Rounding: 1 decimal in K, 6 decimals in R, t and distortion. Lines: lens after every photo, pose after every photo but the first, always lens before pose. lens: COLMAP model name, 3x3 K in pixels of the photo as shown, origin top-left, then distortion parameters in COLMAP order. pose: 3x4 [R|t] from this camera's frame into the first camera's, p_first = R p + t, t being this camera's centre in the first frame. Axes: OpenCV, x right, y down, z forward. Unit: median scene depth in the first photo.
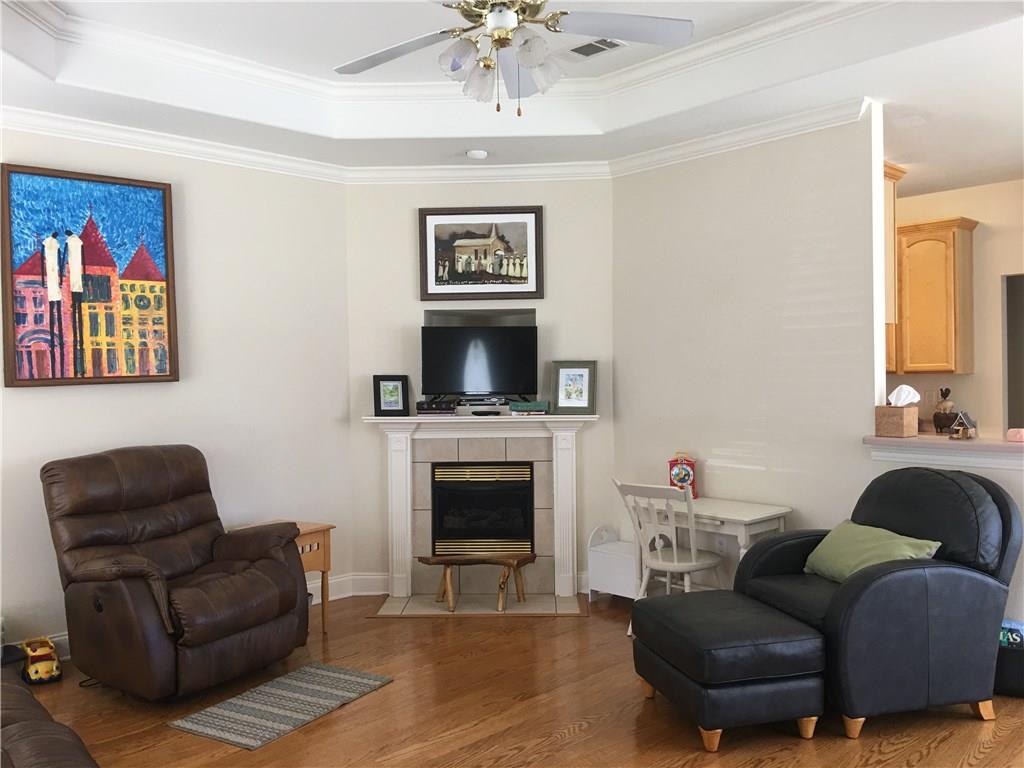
lens RADIAL K [[862.7, 0, 510.8], [0, 862.7, 383.1], [0, 0, 1]] dist [-0.010297, -0.011158]
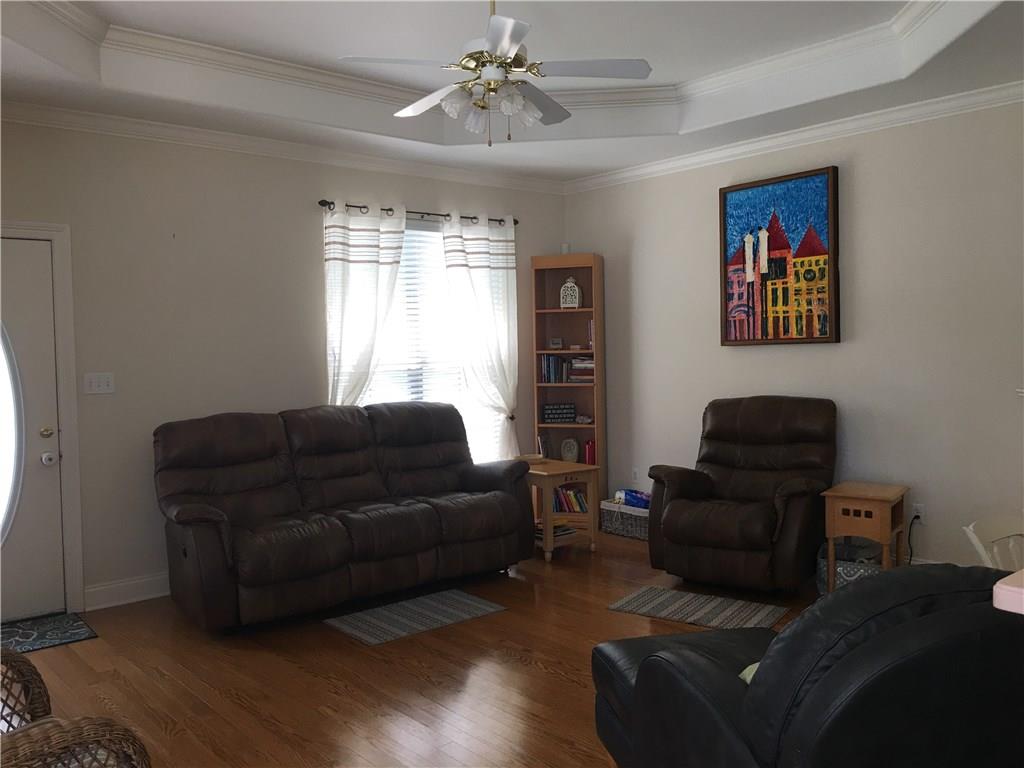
lens RADIAL K [[862.7, 0, 511.0], [0, 862.7, 384.6], [0, 0, 1]] dist [-0.010297, -0.011158]
pose [[-0.086928, 0.066152, -0.994016, 0.819307], [0.007577, 0.997808, 0.065741, -0.025984], [0.996186, -0.001817, -0.087239, 0.721102]]
